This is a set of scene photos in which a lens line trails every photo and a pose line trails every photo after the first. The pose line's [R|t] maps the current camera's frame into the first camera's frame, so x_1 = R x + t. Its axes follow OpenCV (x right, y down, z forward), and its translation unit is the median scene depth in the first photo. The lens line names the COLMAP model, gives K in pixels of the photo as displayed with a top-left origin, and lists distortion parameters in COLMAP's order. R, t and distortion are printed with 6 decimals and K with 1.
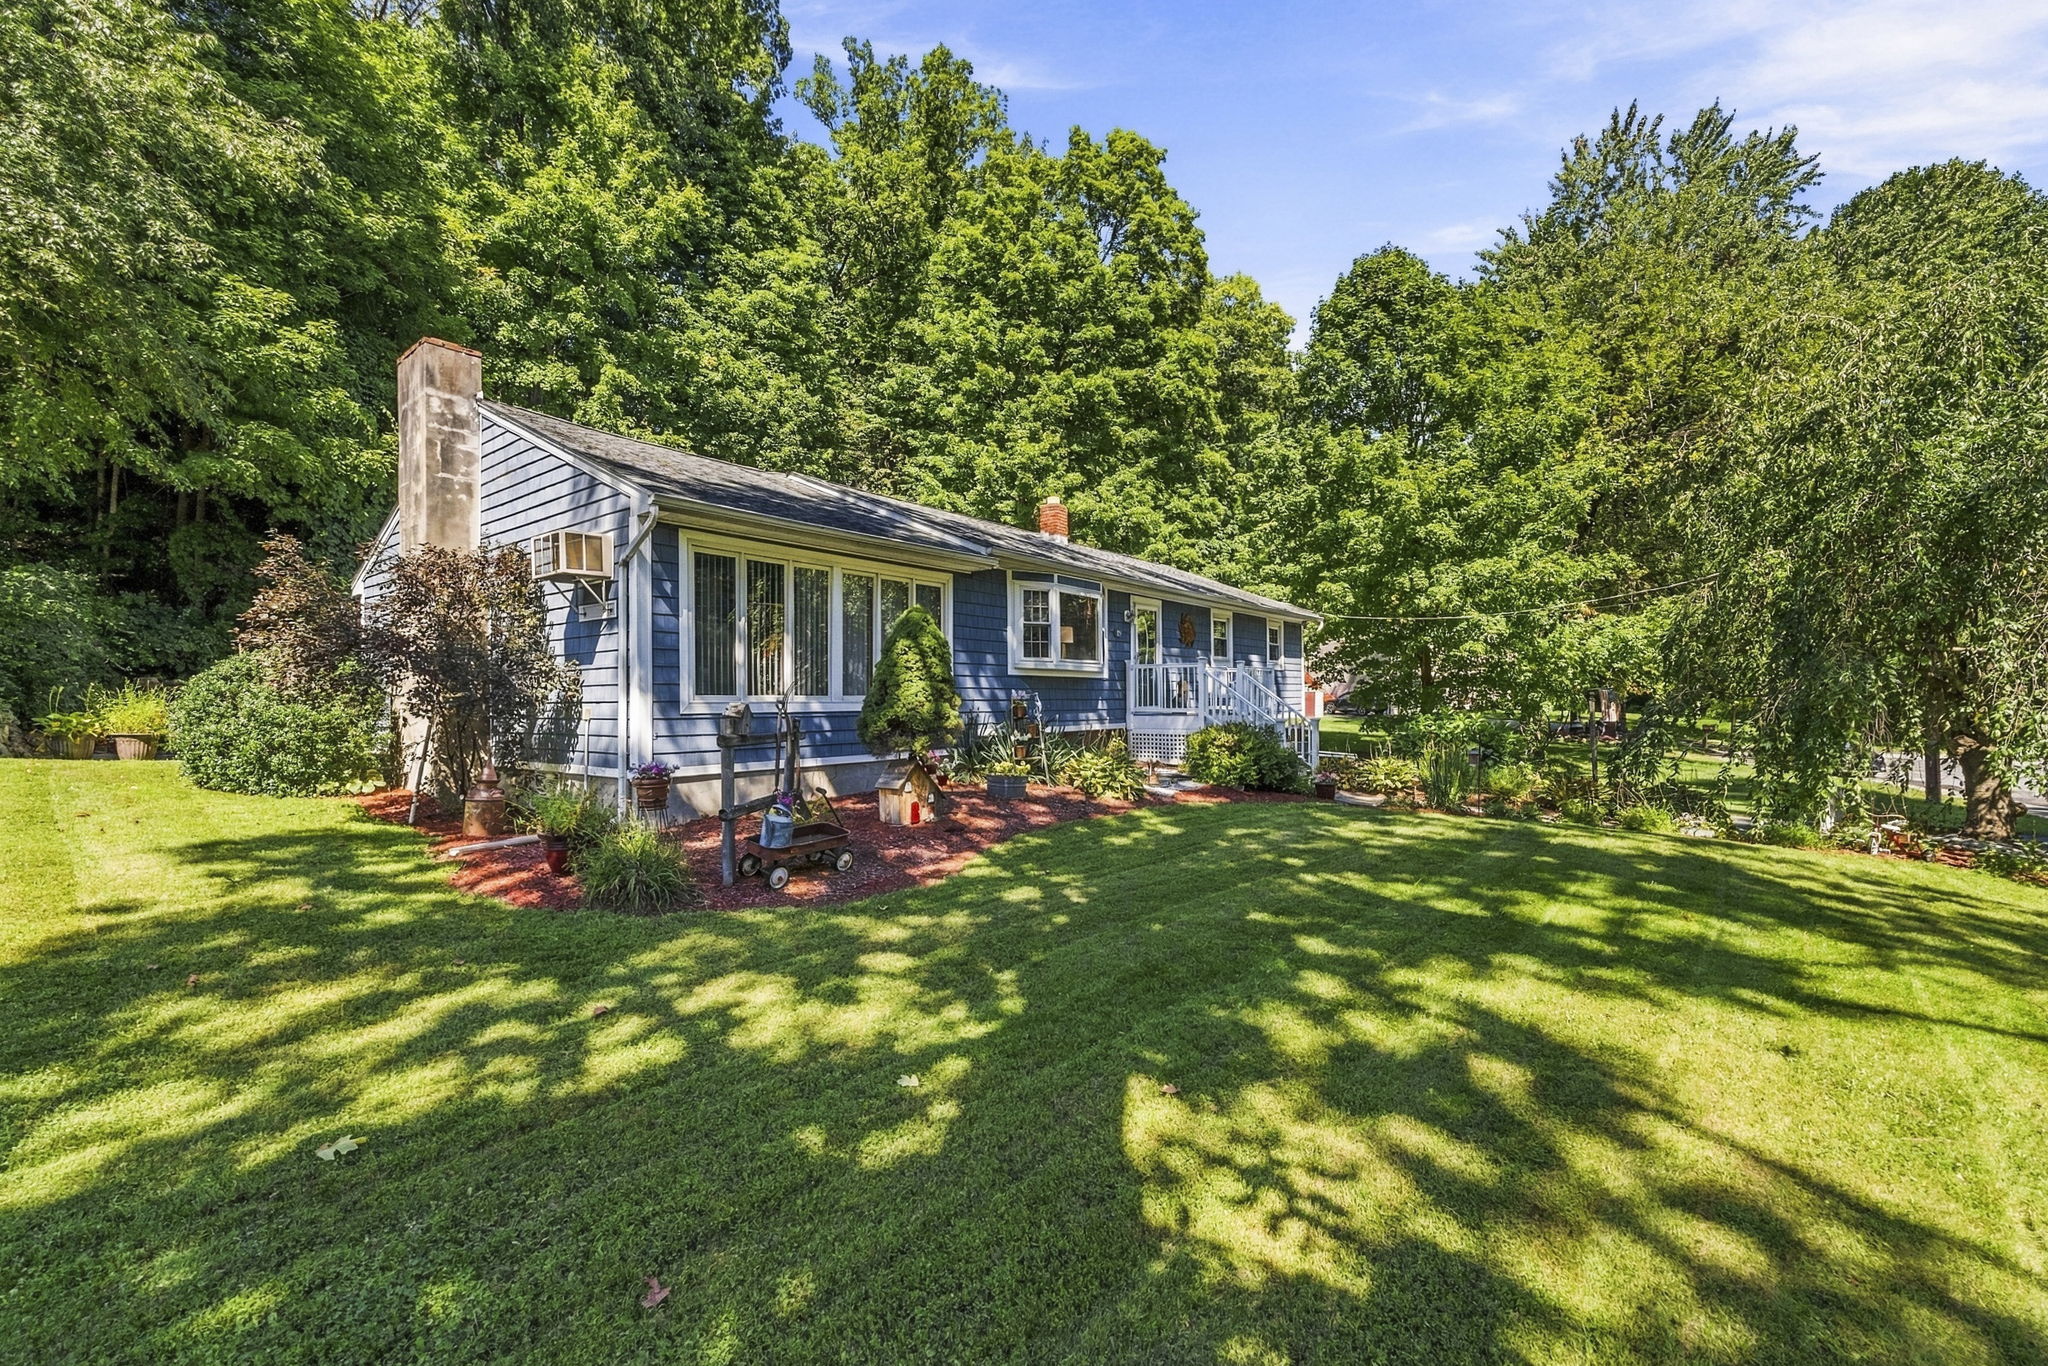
lens RADIAL K [[835.8, 0, 1024.0], [0, 835.8, 683.0], [0, 0, 1]] dist [-0.001298, 0.000046]
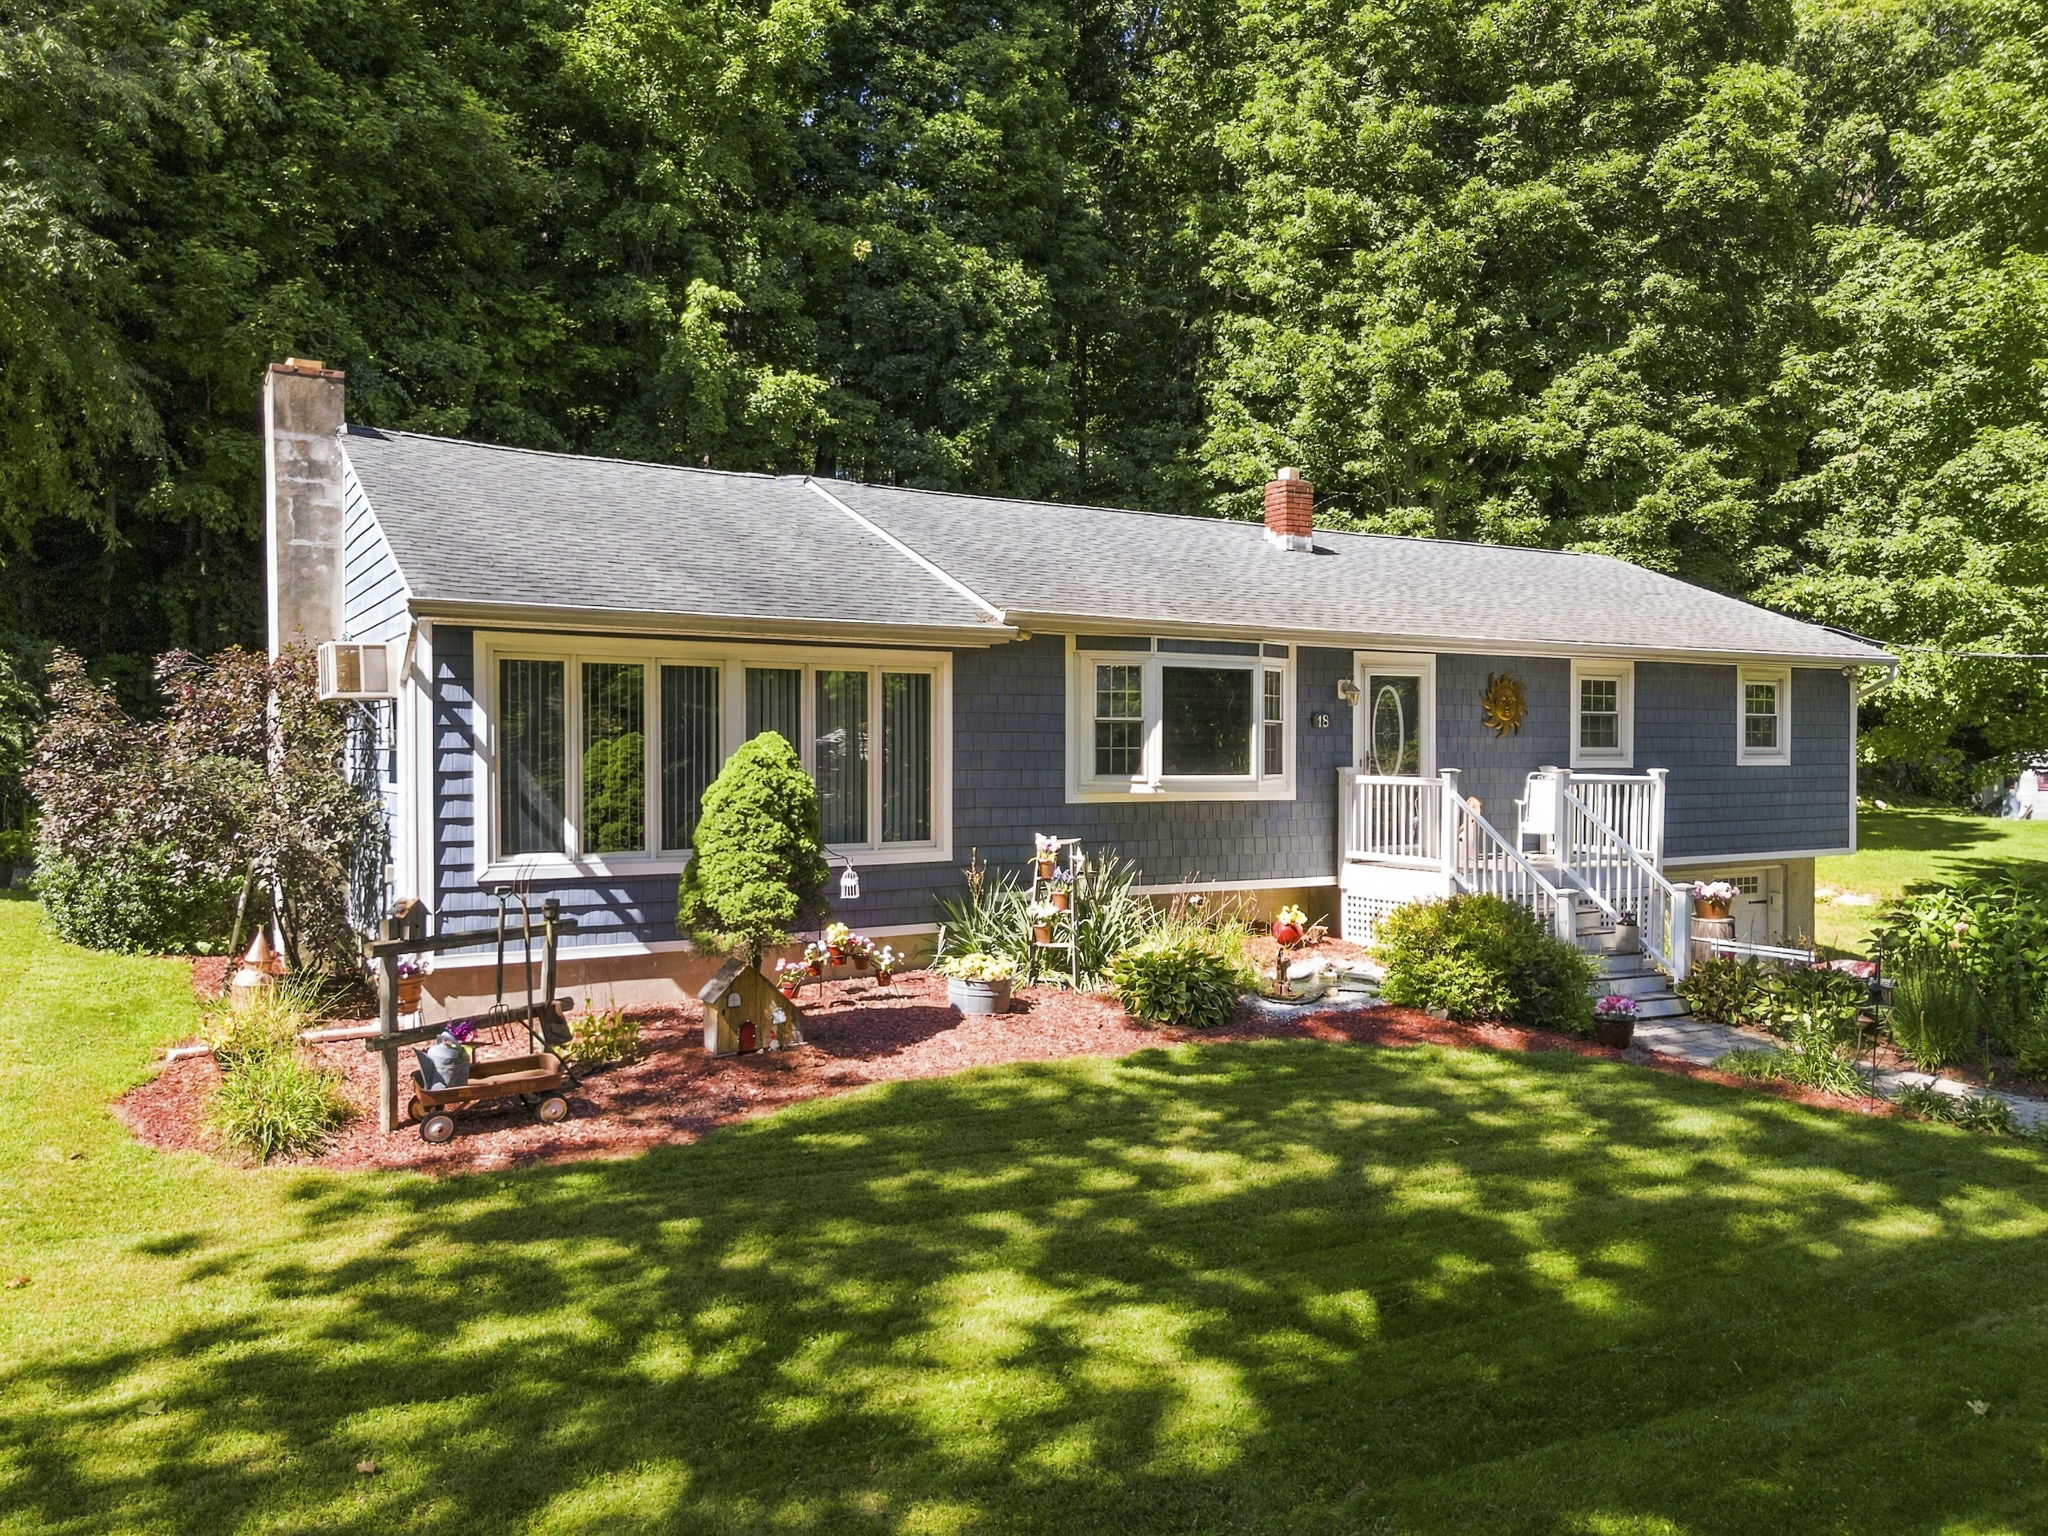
lens RADIAL K [[1491.1, 0, 1023.6], [0, 1491.1, 753.9], [0, 0, 1]] dist [0.052672, -0.002525]
pose [[0.931998, 0.015120, -0.362148, 0.296305], [-0.005531, 0.999607, 0.027500, -0.065287], [0.362421, -0.023627, 0.931715, -0.039134]]
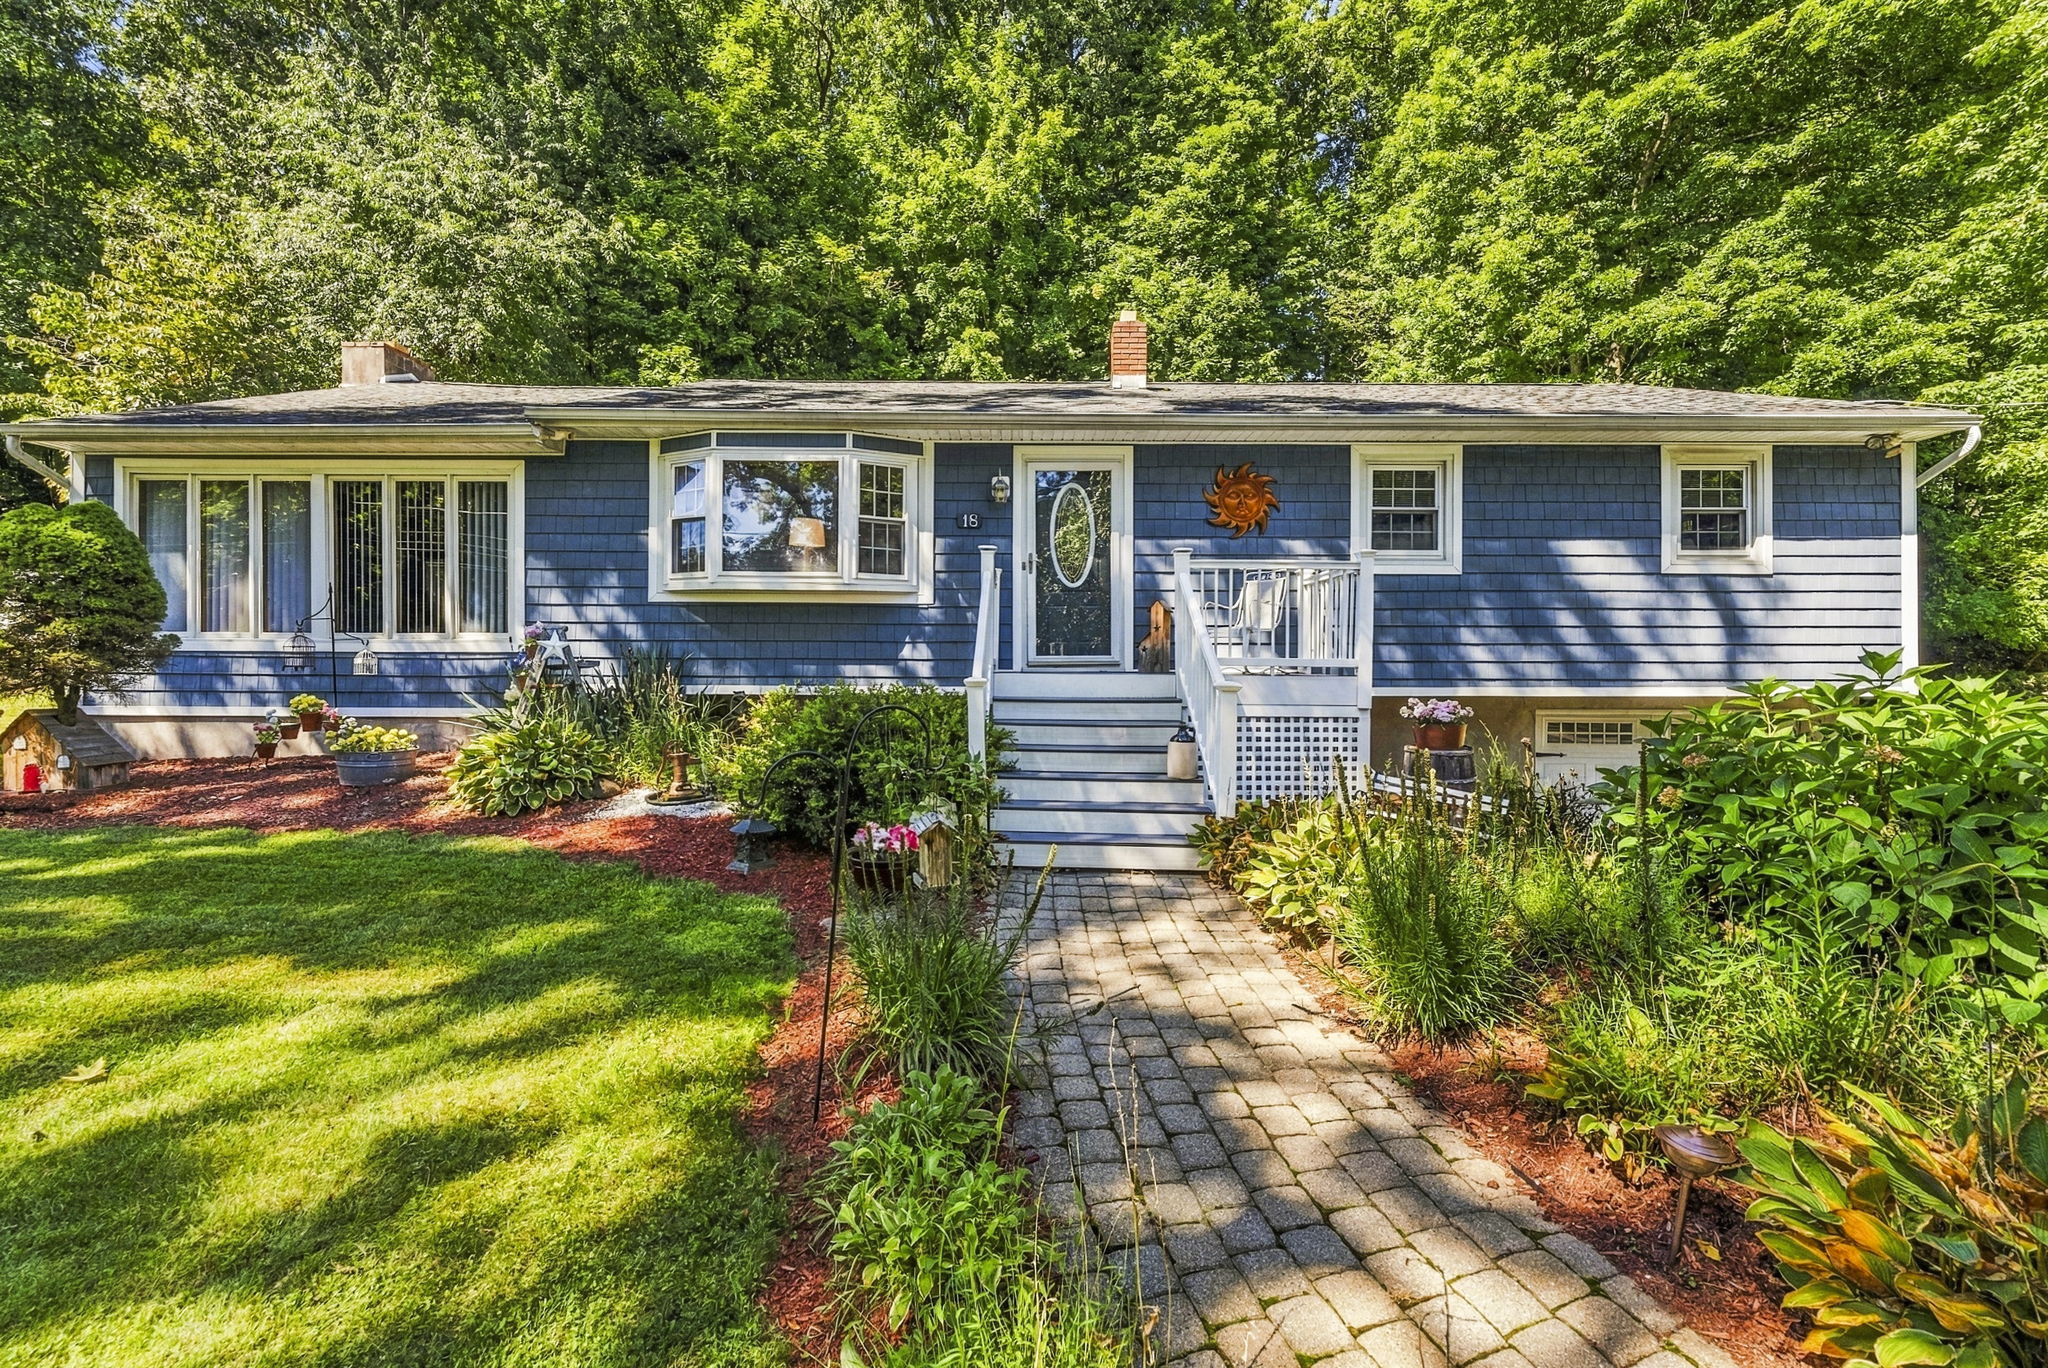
lens RADIAL K [[842.1, 0, 1022.8], [0, 842.1, 672.4], [0, 0, 1]] dist [-0.000566, -0.000113]
pose [[0.625592, 0.009147, -0.780096, 0.568535], [0.006176, 0.999842, 0.016676, 0.030503], [0.780126, -0.015250, 0.625437, 0.688508]]
